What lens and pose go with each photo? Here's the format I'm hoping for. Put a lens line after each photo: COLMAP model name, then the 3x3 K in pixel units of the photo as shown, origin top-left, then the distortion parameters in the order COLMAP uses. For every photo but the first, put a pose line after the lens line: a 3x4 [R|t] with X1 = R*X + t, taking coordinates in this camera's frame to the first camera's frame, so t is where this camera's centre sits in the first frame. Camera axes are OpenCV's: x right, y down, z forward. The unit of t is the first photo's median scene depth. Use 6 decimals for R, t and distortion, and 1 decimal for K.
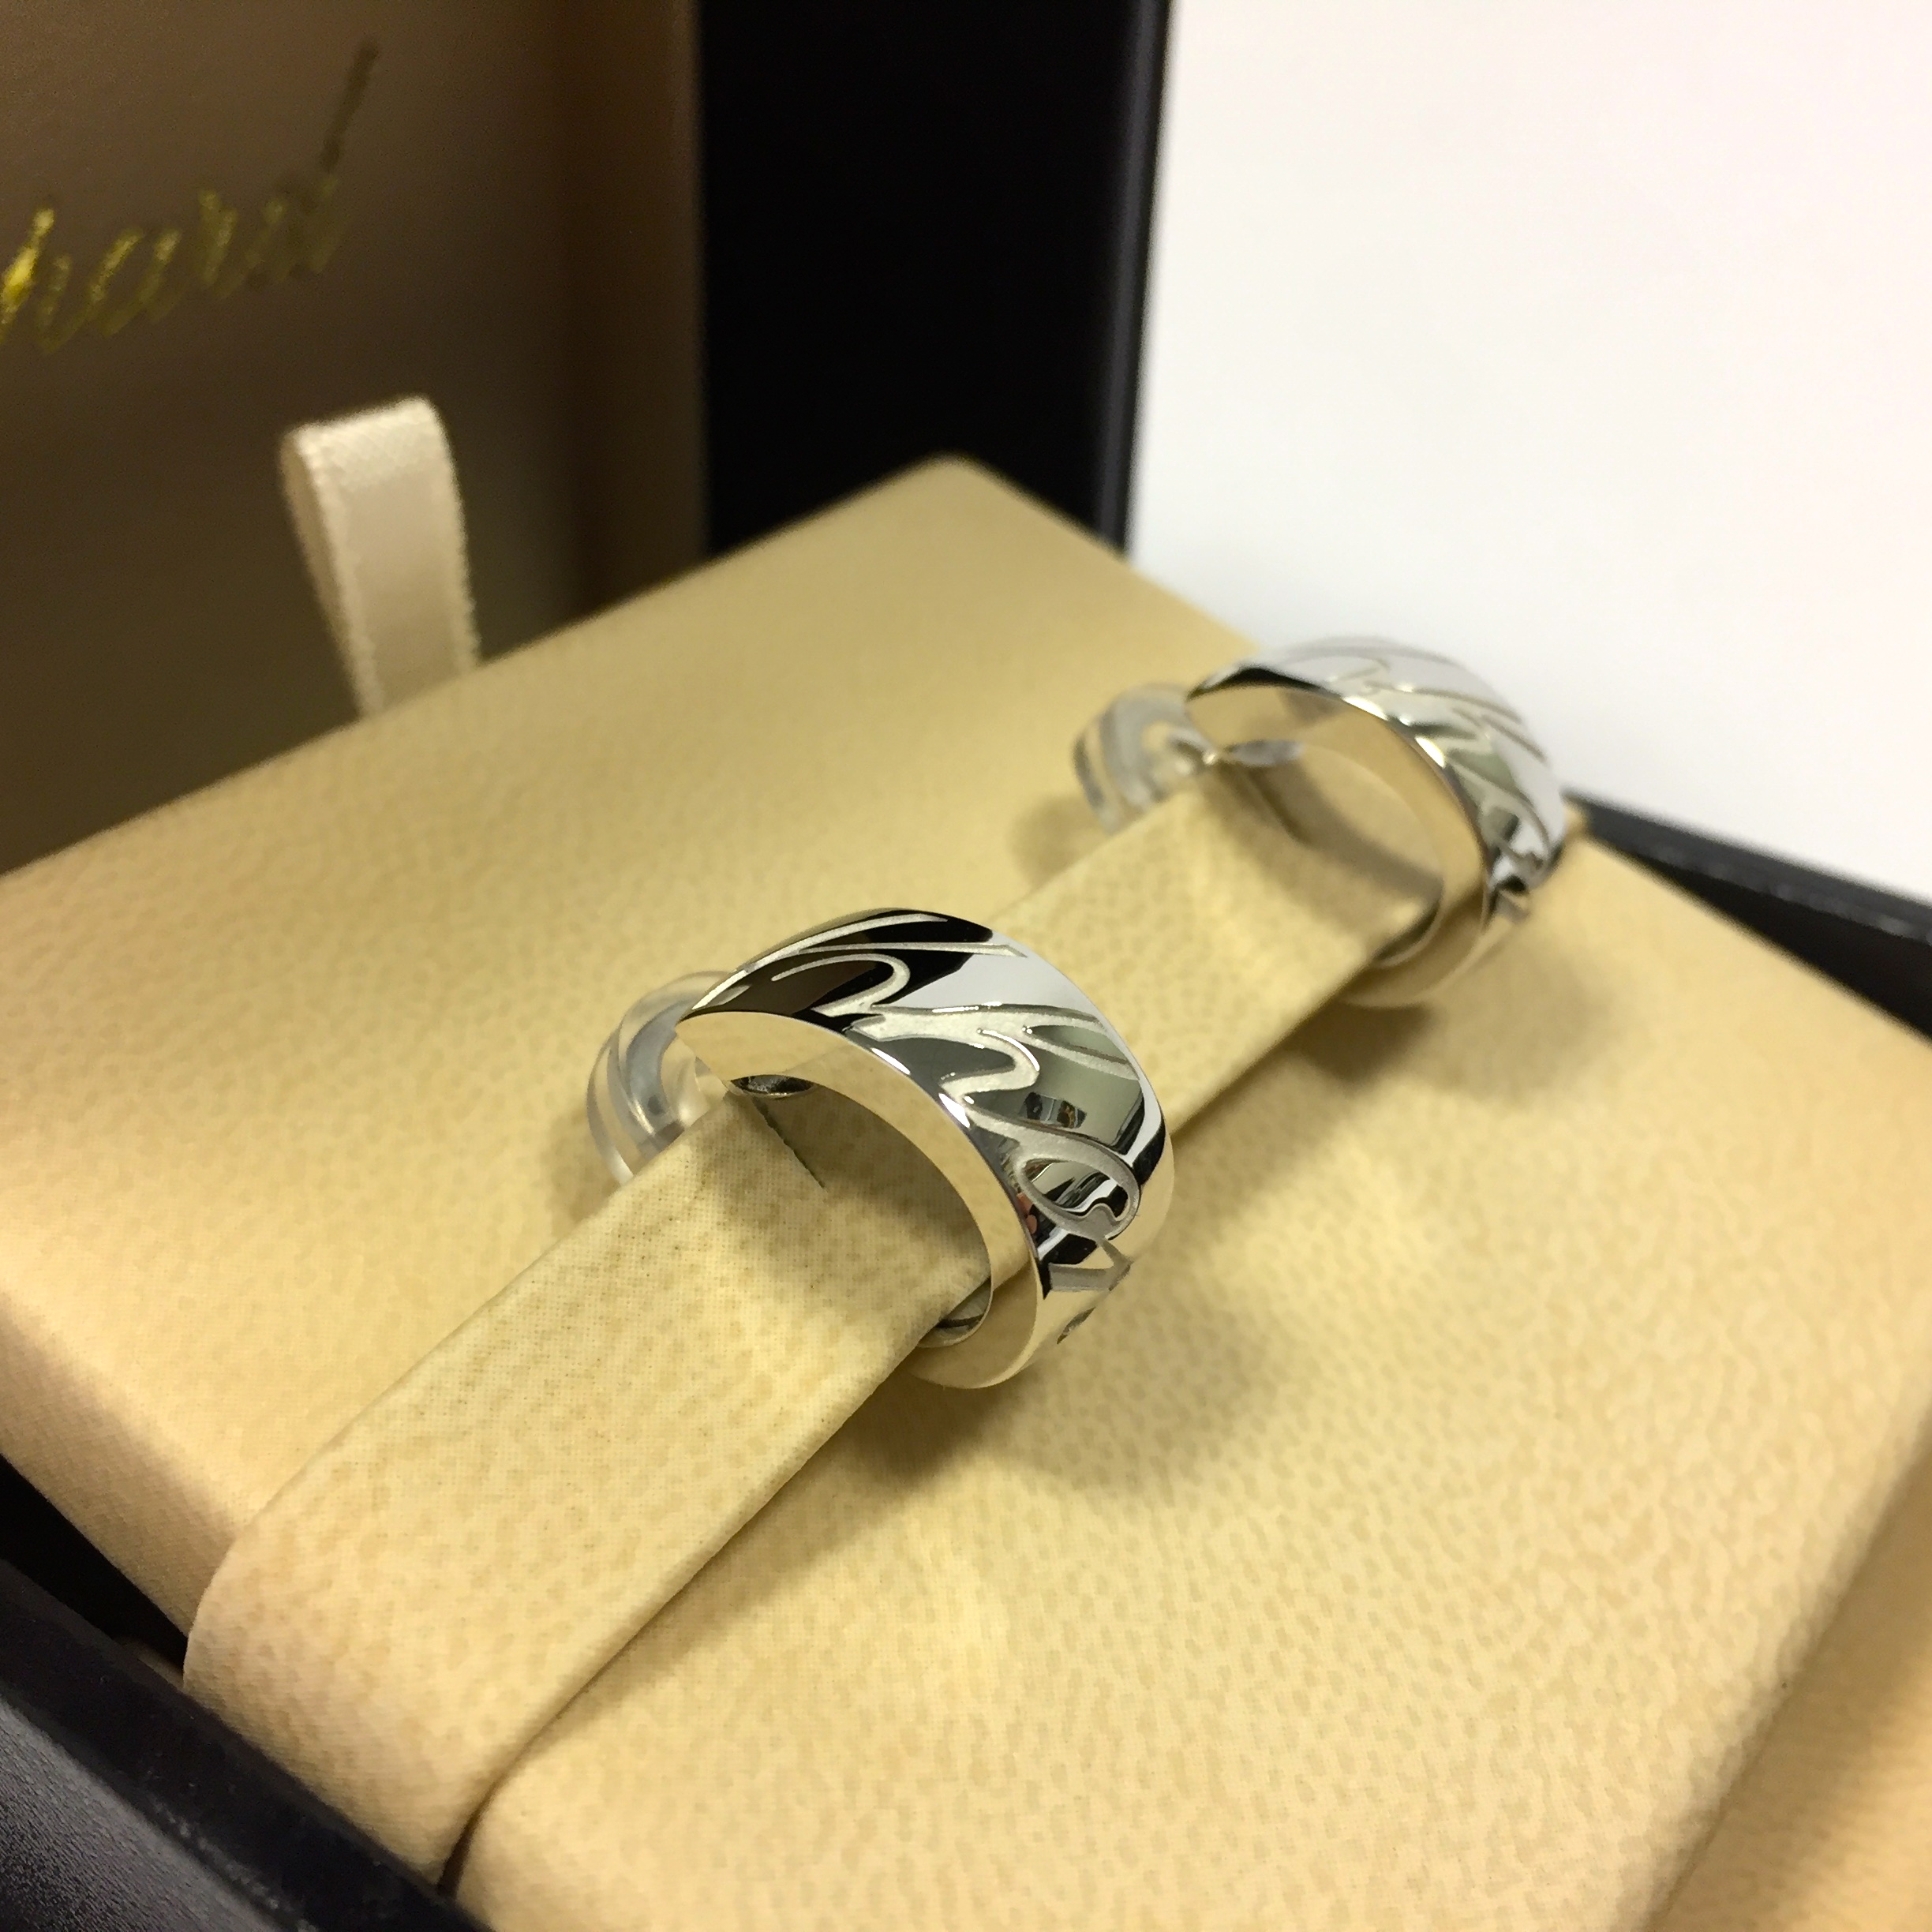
lens RADIAL K [[2363.2, 0, 999.9], [0, 2363.2, 965.3], [0, 0, 1]] dist [0.031245, 0.000000]
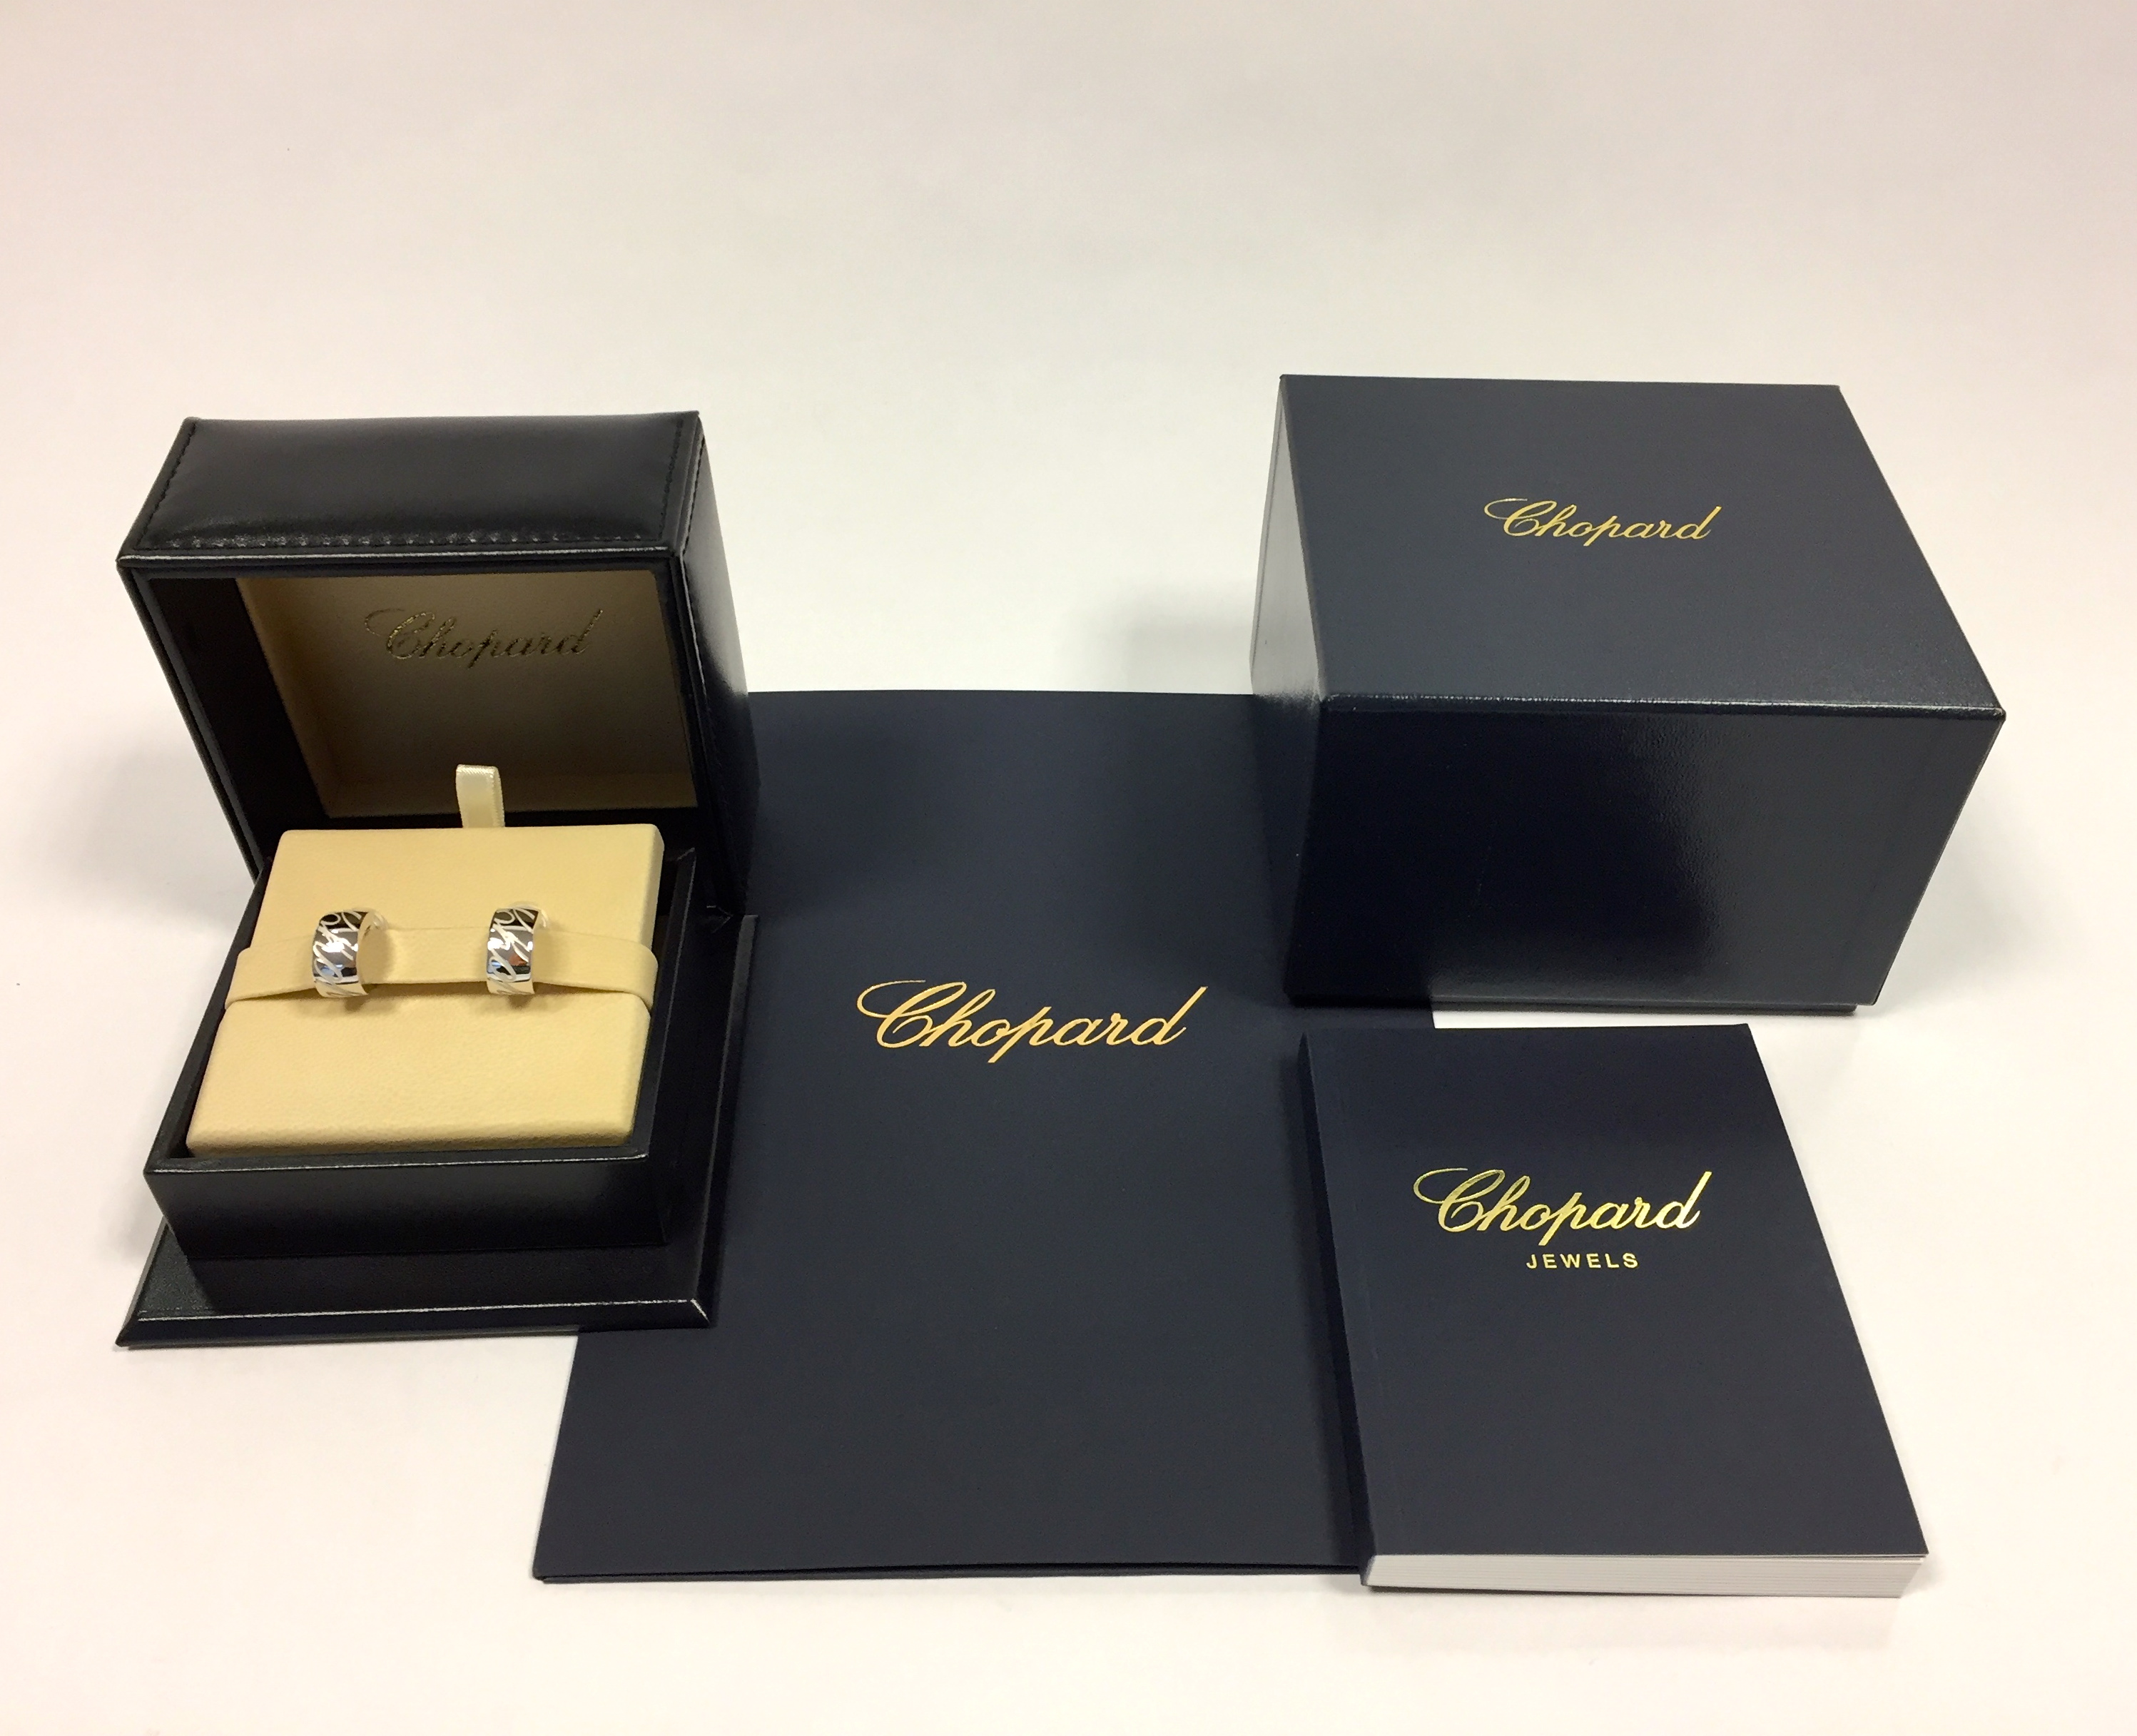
lens RADIAL K [[1962.9, 0, 1157.6], [0, 1962.9, 861.3], [0, 0, 1]] dist [0.007699, -0.014661]
pose [[0.648362, 0.449054, -0.614798, 3.806078], [-0.415927, 0.885293, 0.207992, -1.804620], [0.637676, 0.120857, 0.760765, -1.251700]]
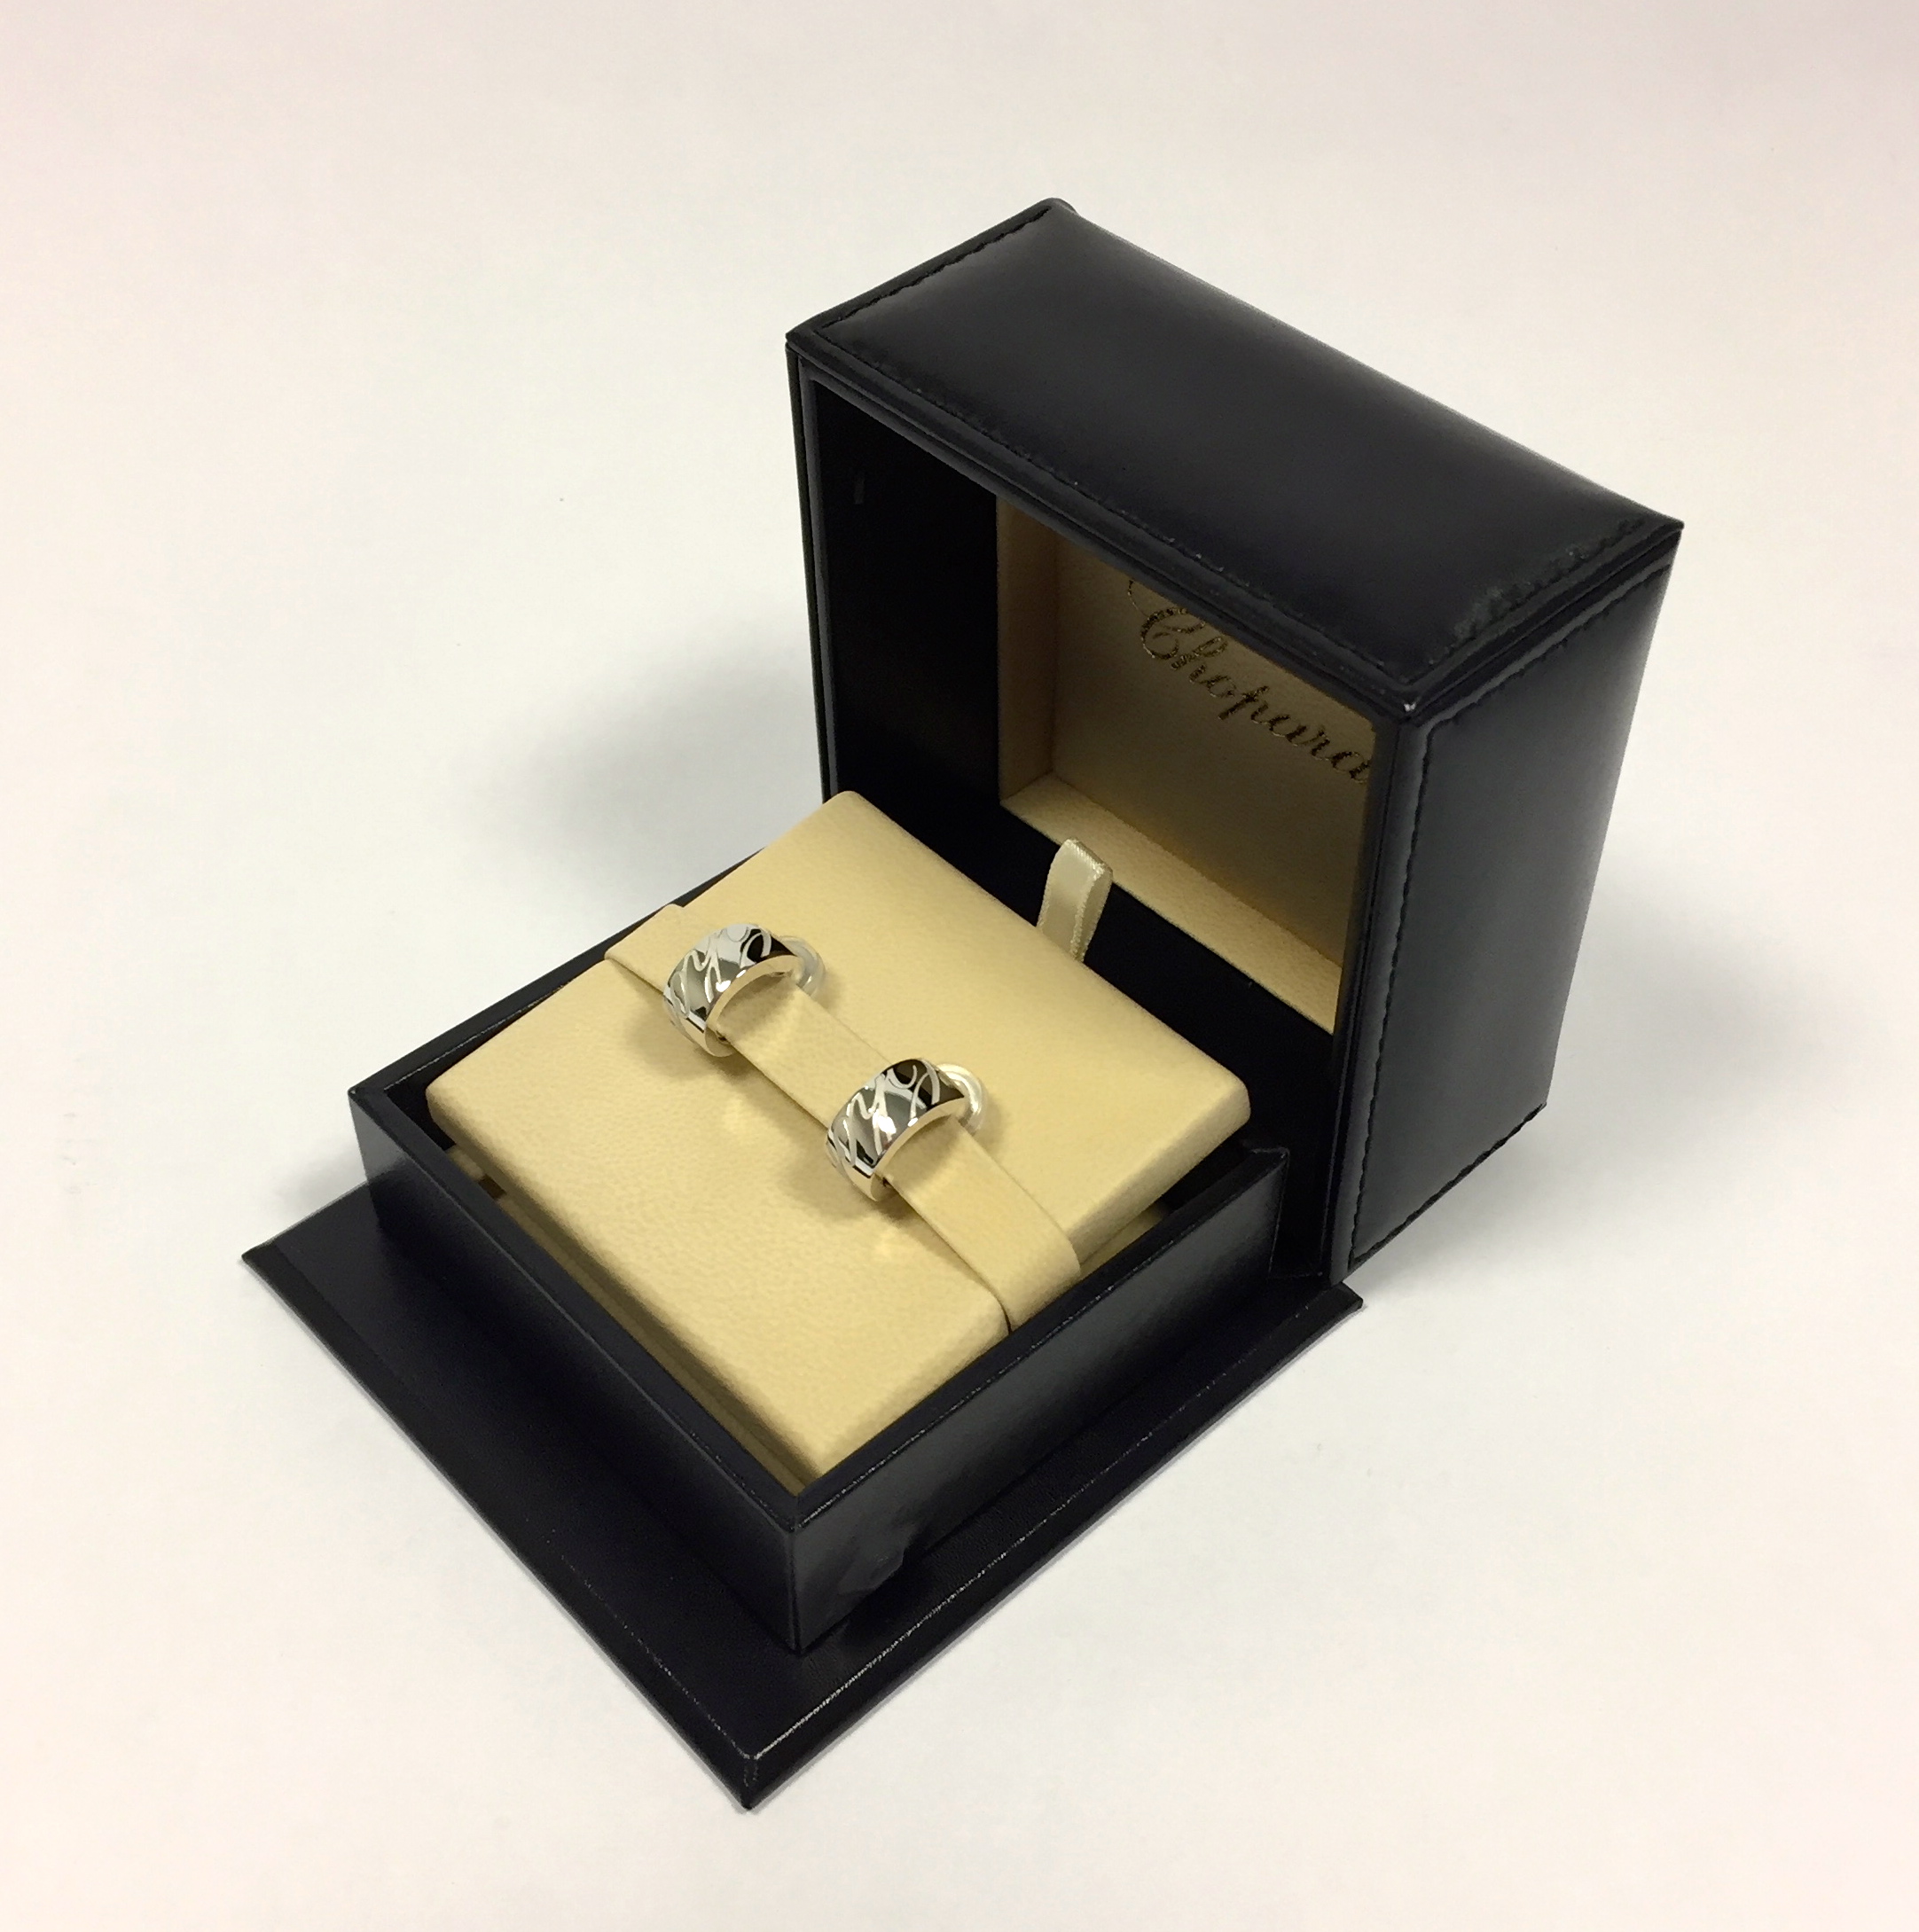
lens RADIAL K [[2541.3, 0, 947.4], [0, 2541.3, 955.1], [0, 0, 1]] dist [0.013144, 0.000000]
pose [[-0.179750, 0.604512, -0.776051, 2.873504], [-0.610649, 0.549929, 0.569812, -2.354379], [0.771231, 0.576319, 0.270294, 0.170147]]
